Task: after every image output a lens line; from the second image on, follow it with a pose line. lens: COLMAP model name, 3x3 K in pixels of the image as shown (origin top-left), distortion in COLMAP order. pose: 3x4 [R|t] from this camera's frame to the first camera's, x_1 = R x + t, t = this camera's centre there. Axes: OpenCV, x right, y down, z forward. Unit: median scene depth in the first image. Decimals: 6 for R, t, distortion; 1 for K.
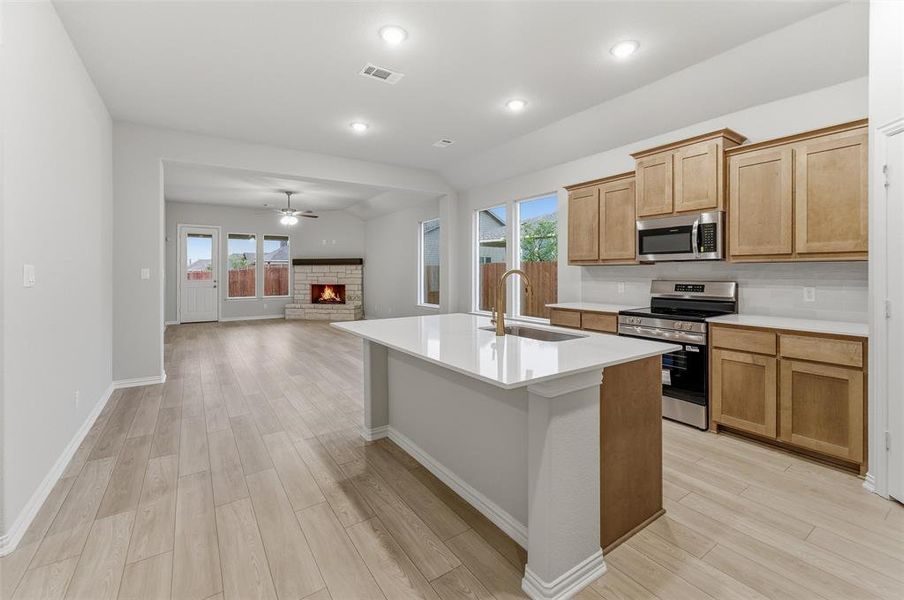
lens RADIAL K [[387.7, 0, 453.4], [0, 387.7, 273.4], [0, 0, 1]] dist [0.000540, 0.000055]
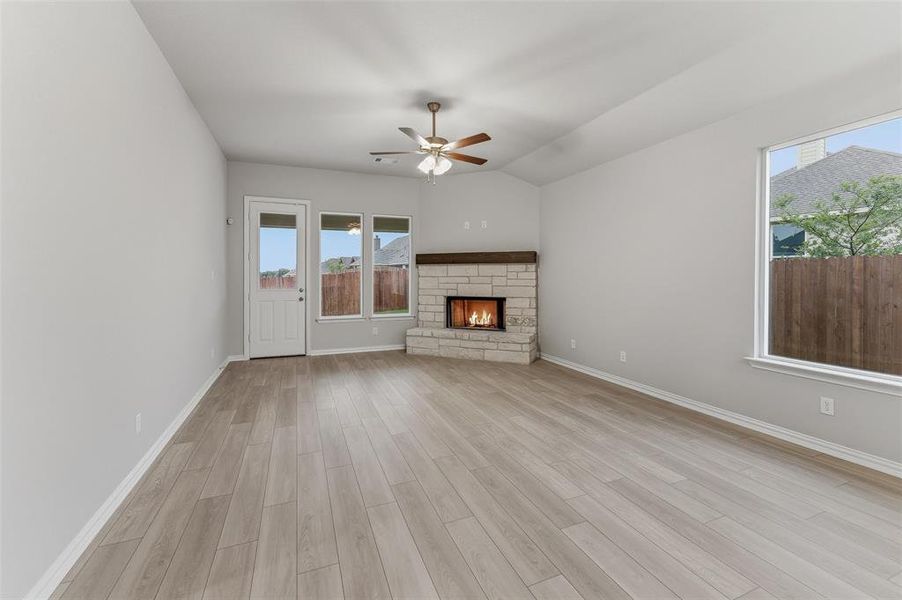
lens RADIAL K [[386.8, 0, 452.4], [0, 386.8, 273.5], [0, 0, 1]] dist [0.000540, 0.000055]
pose [[0.977539, -0.000446, -0.210753, -0.236199], [-0.001687, 0.999949, -0.009940, -0.001090], [0.210747, 0.010072, 0.977489, 0.424484]]
